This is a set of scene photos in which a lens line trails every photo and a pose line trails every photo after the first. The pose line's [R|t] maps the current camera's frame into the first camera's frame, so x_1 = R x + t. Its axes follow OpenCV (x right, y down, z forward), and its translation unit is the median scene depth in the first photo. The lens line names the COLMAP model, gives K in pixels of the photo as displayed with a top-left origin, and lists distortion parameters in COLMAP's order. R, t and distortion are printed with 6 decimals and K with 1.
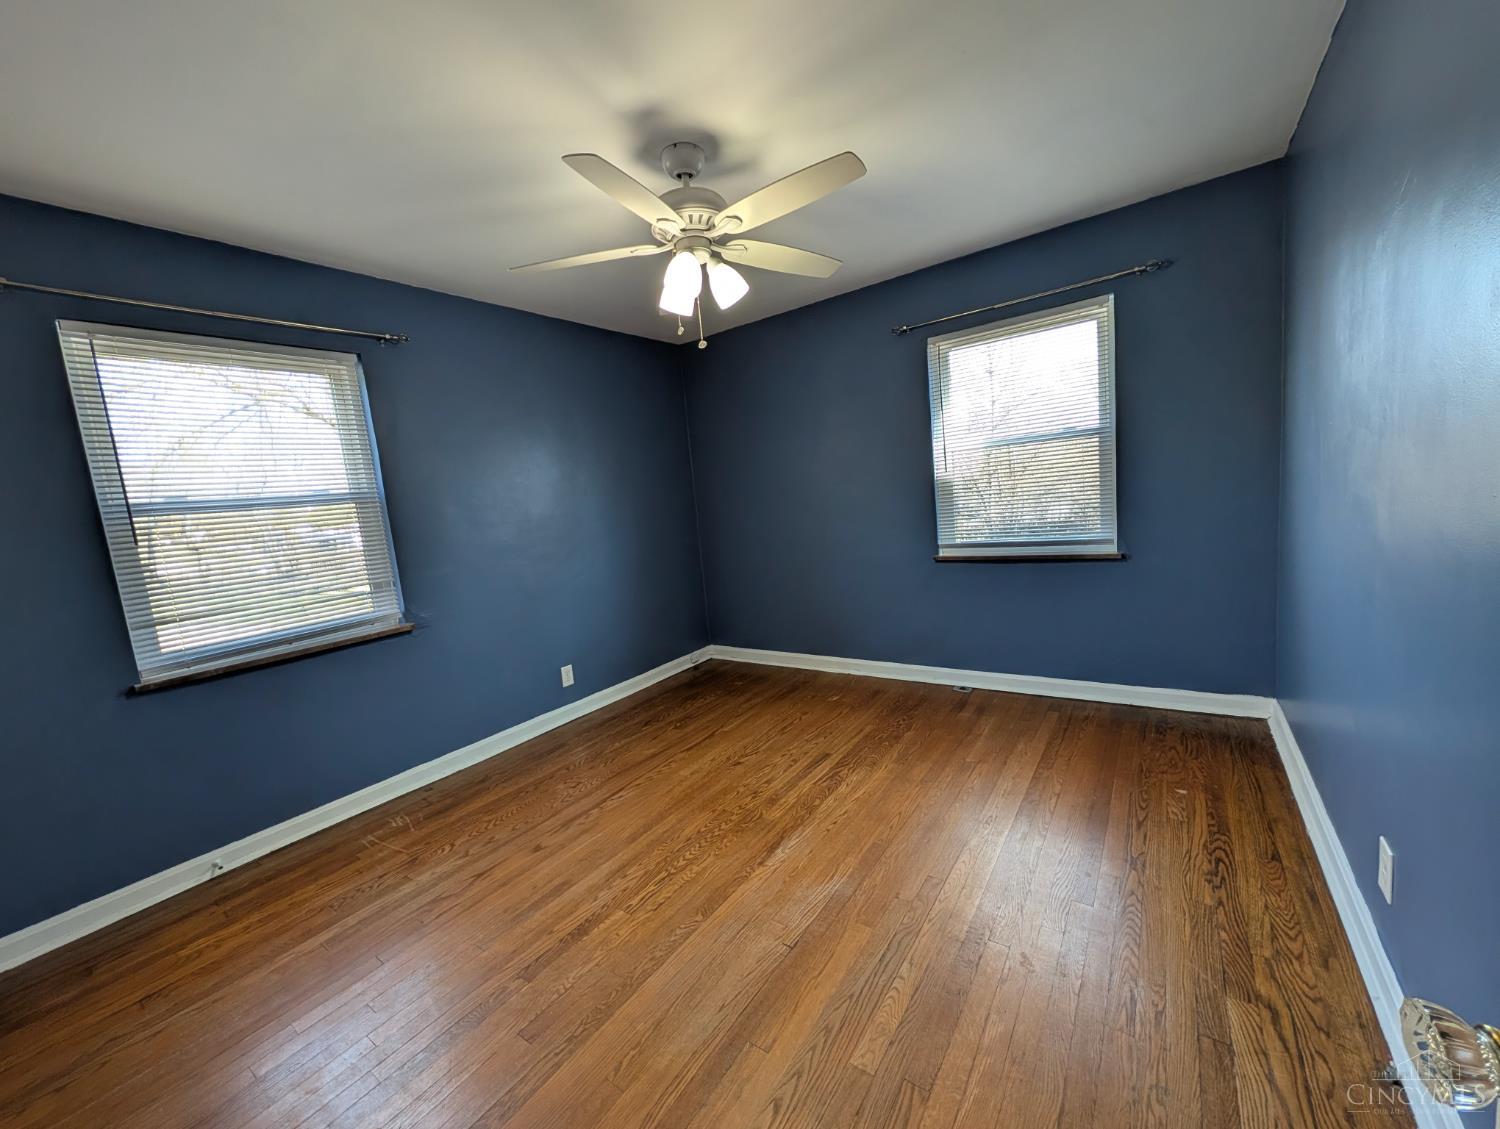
lens RADIAL K [[574.5, 0, 753.6], [0, 574.5, 564.8], [0, 0, 1]] dist [0.001215, 0.000106]
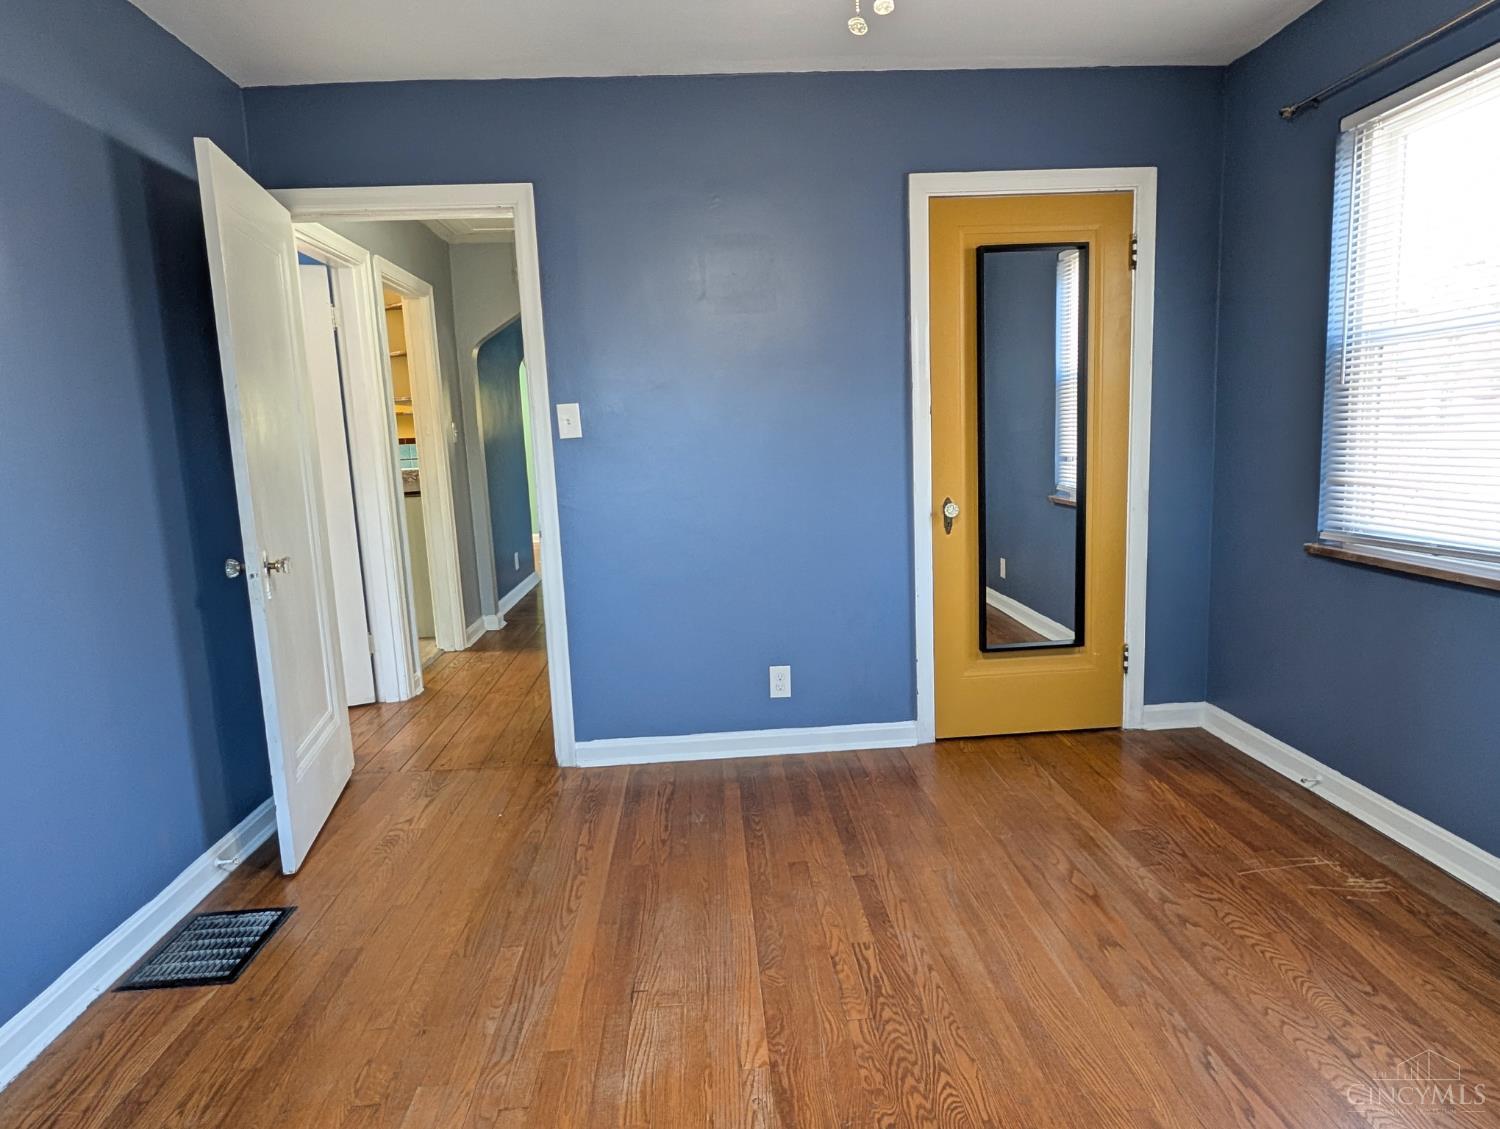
lens RADIAL K [[902.6, 0, 750.0], [0, 902.6, 564.5], [0, 0, 1]] dist [0.004010, 0.000292]
pose [[-0.771404, 0.216093, -0.598531, 0.410545], [0.035698, 0.953790, 0.298346, -0.193935], [0.635344, 0.208779, -0.743471, 1.391332]]
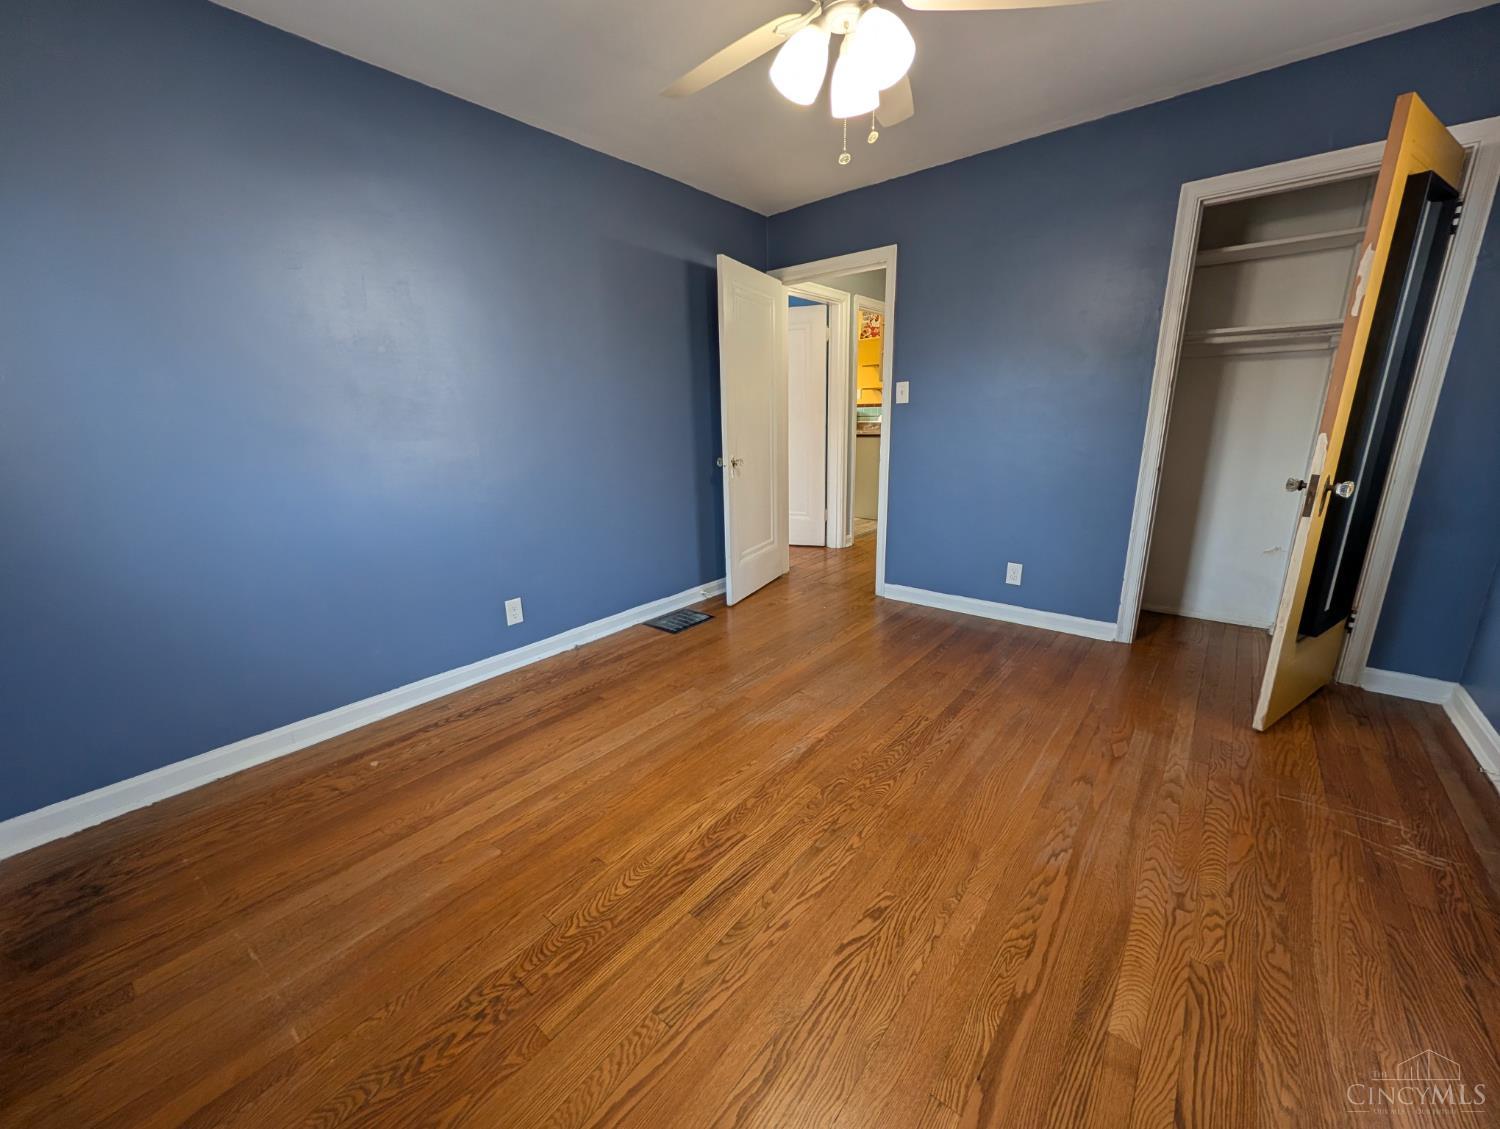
lens RADIAL K [[574.5, 0, 753.6], [0, 574.5, 564.8], [0, 0, 1]] dist [0.001215, 0.000106]
pose [[-0.991109, 0.093815, 0.094350, 0.003400], [0.122061, 0.923327, 0.364100, -0.174459], [-0.052958, 0.372379, -0.926569, 1.700237]]
